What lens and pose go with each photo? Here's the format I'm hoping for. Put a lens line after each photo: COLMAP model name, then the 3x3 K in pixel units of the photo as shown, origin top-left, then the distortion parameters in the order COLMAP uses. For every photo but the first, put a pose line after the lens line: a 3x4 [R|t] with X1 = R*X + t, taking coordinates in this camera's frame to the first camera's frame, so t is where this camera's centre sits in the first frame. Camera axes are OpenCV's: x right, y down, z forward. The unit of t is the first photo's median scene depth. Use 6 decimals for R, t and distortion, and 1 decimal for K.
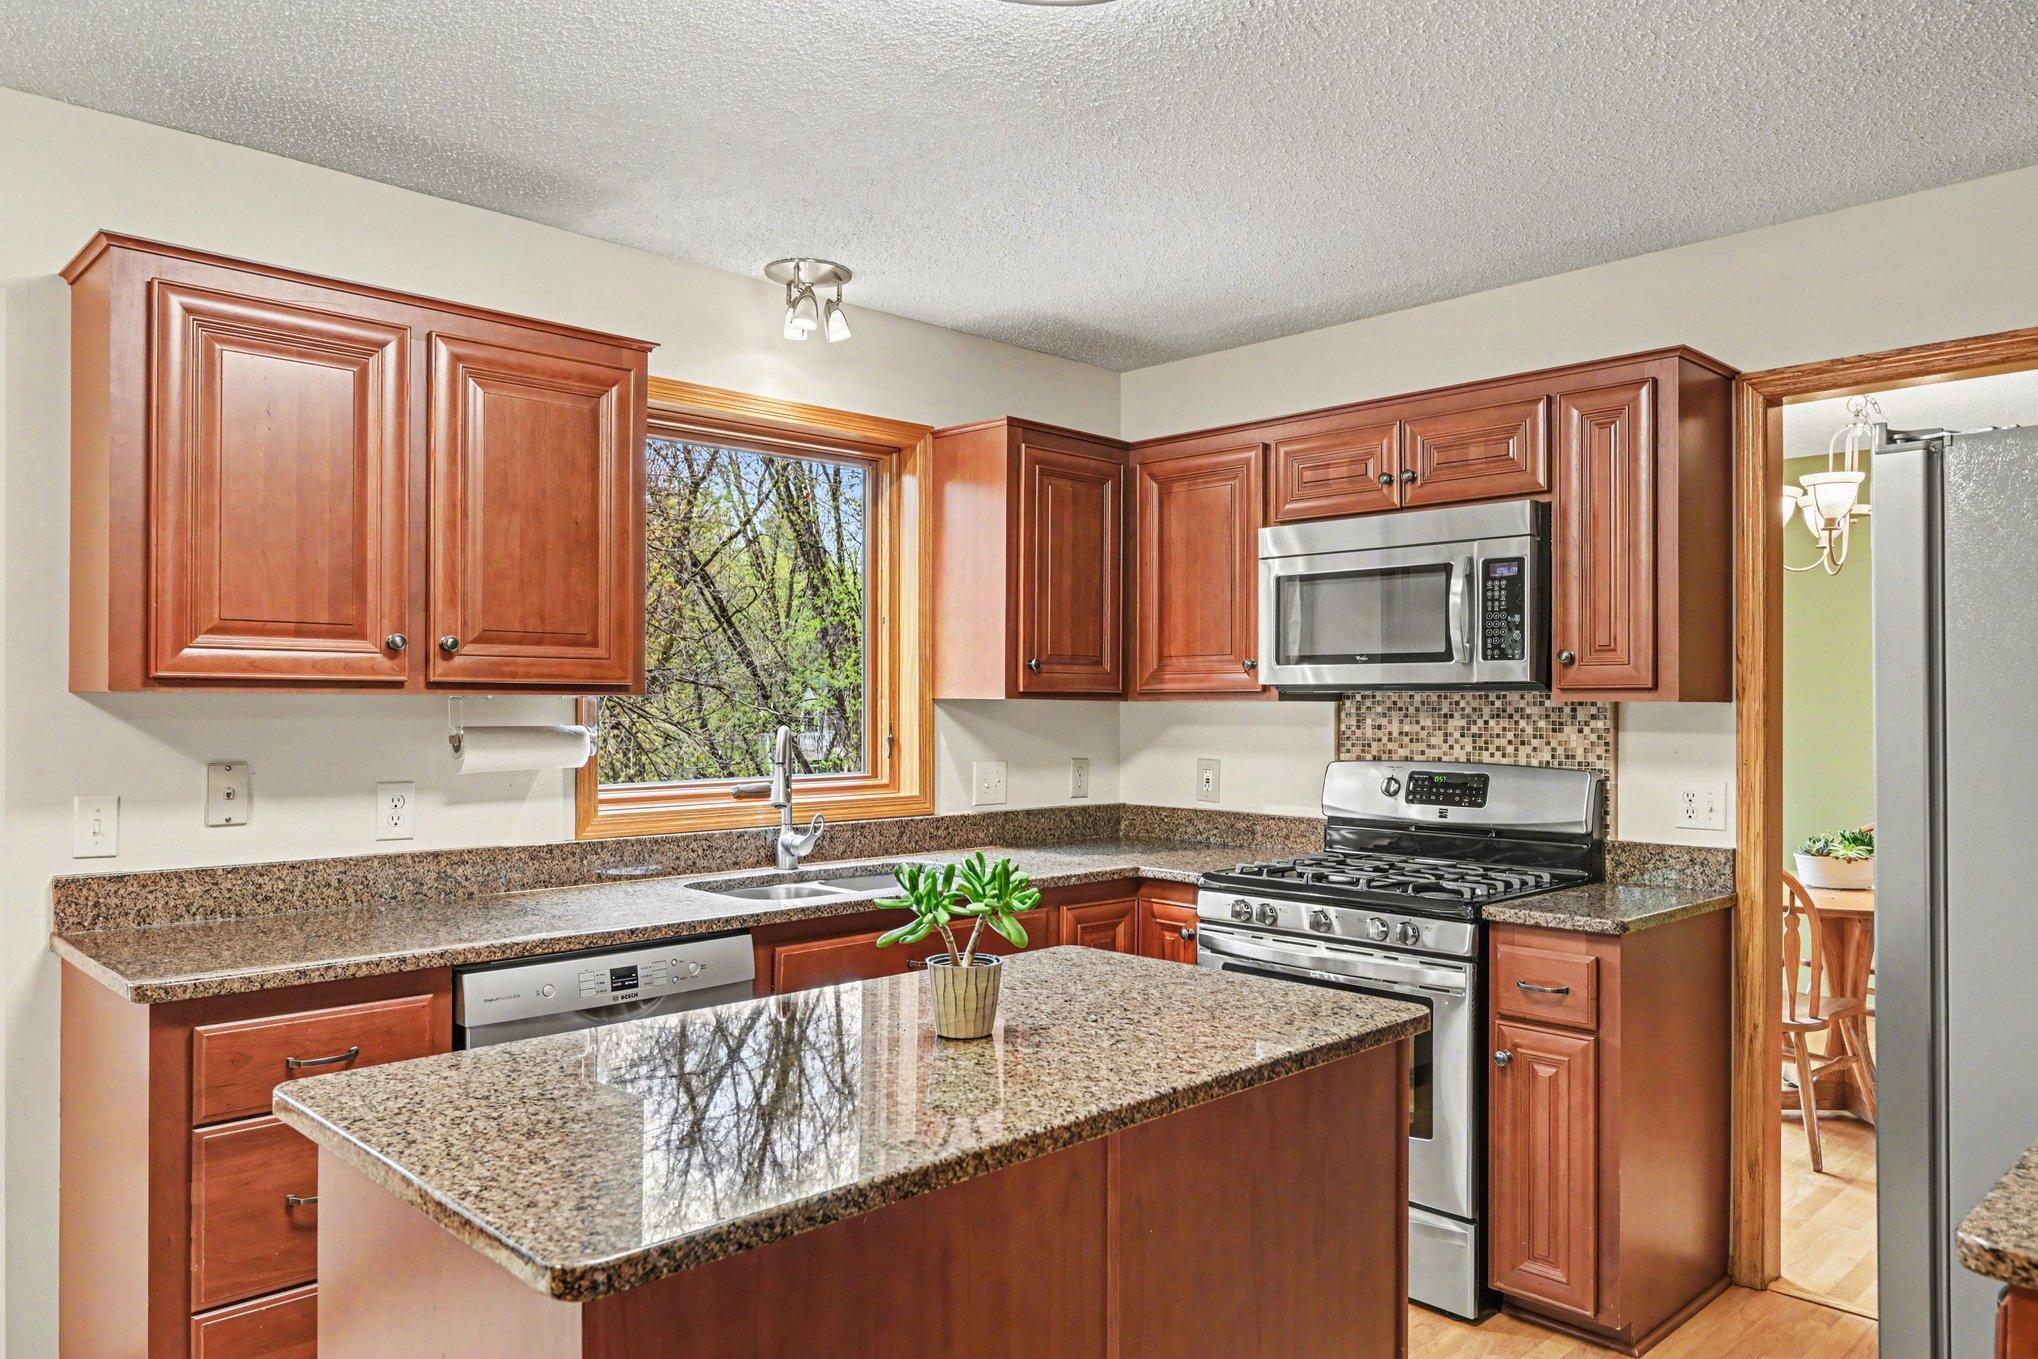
lens RADIAL K [[1393.9, 0, 1020.4], [0, 1393.9, 699.5], [0, 0, 1]] dist [-0.004639, 0.000333]
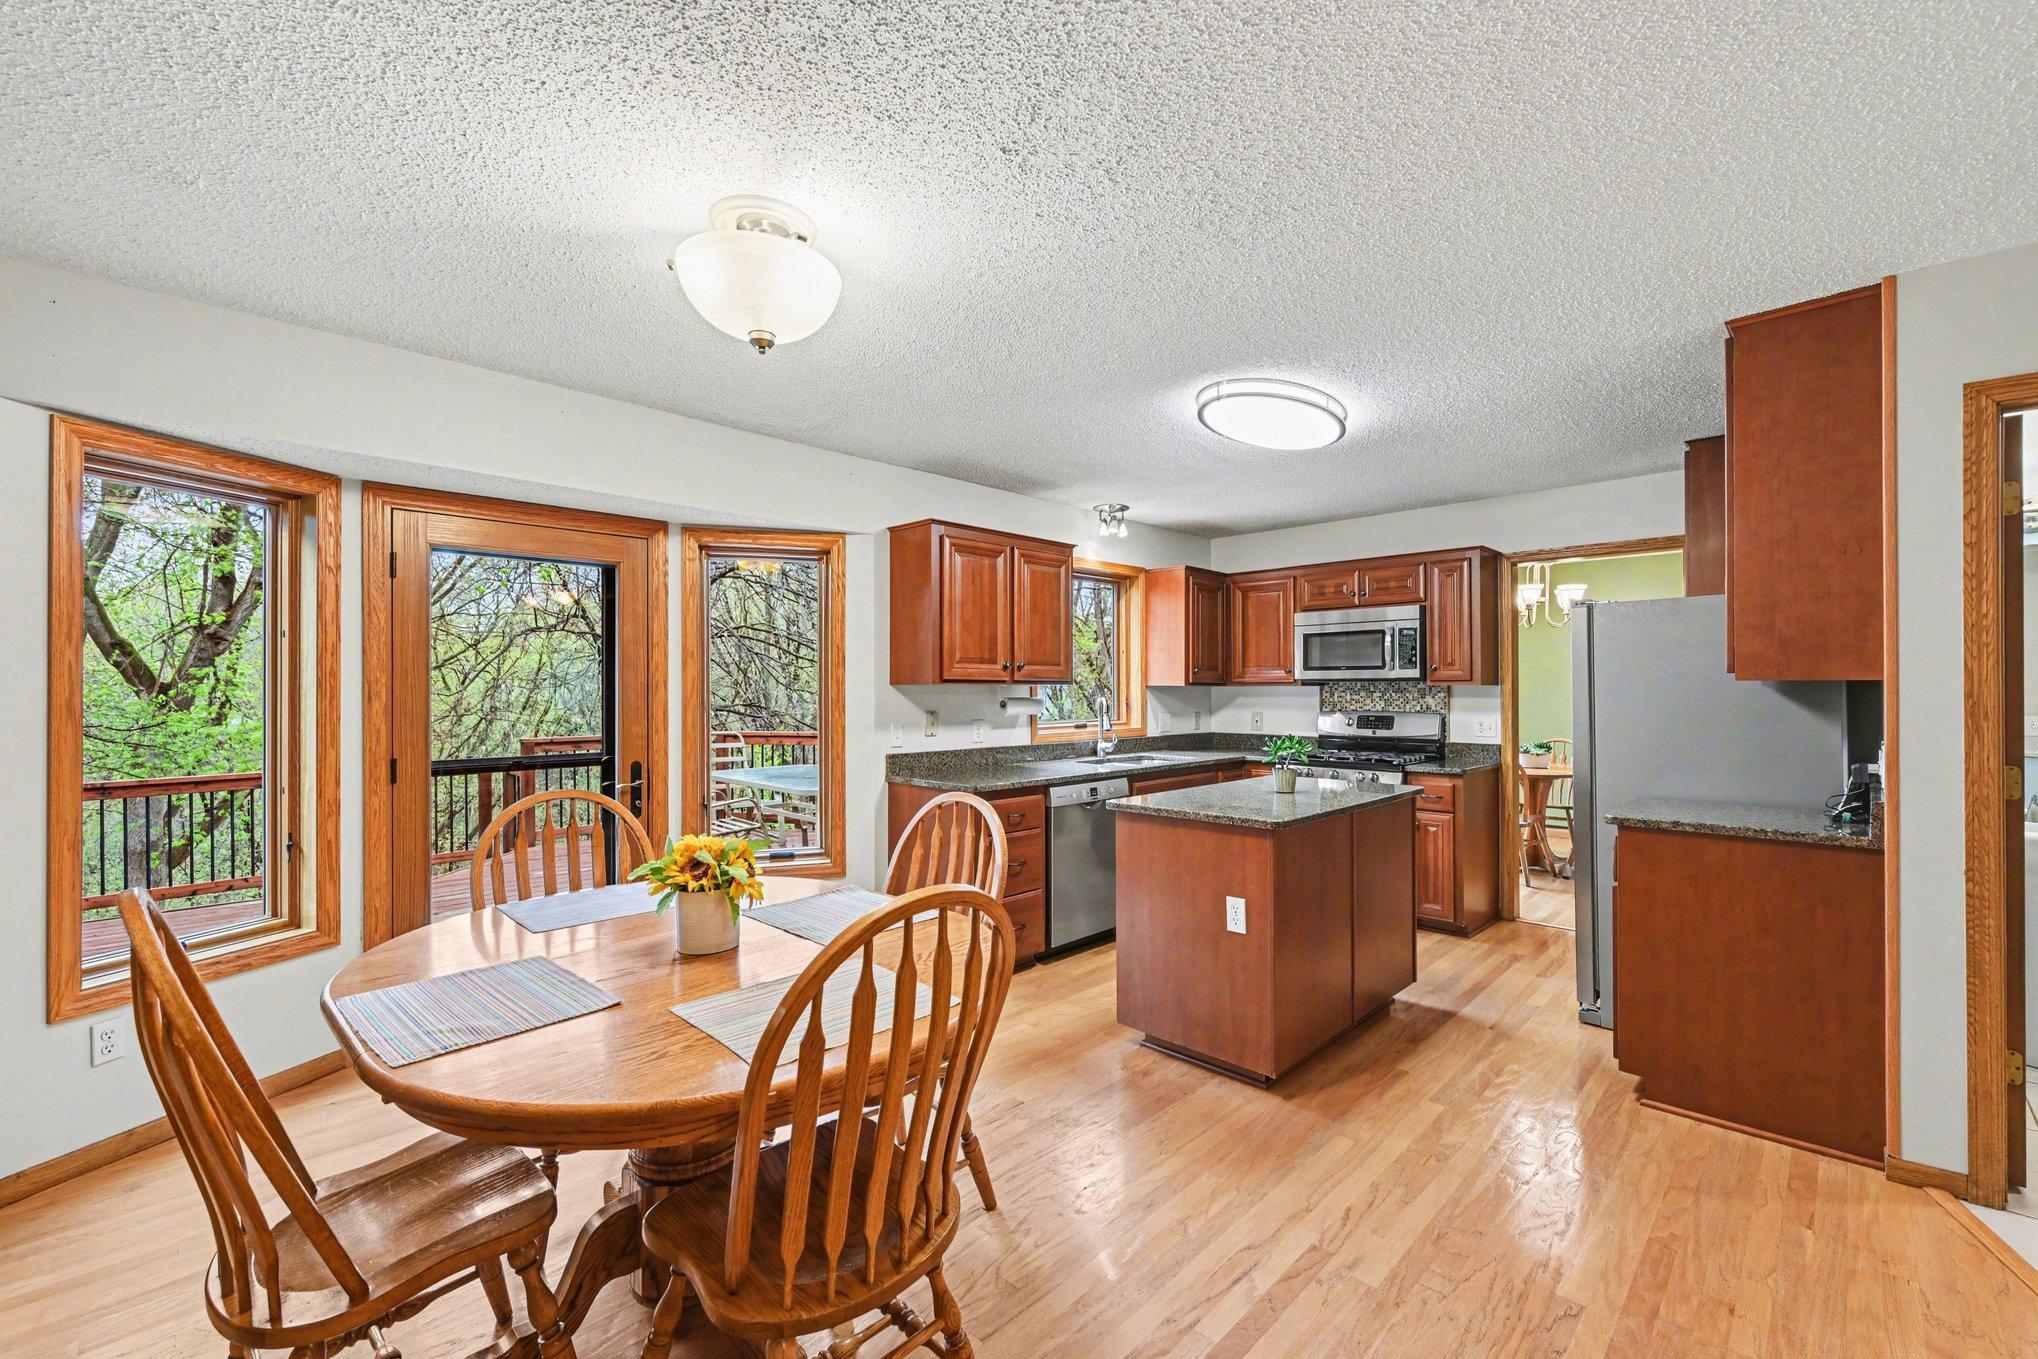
lens RADIAL K [[861.2, 0, 1013.2], [0, 861.2, 684.0], [0, 0, 1]] dist [0.001954, -0.000233]
pose [[0.999777, -0.005602, 0.020368, -0.374225], [0.005688, 0.999975, -0.004144, 0.001057], [-0.020344, 0.004259, 0.999784, -0.503824]]
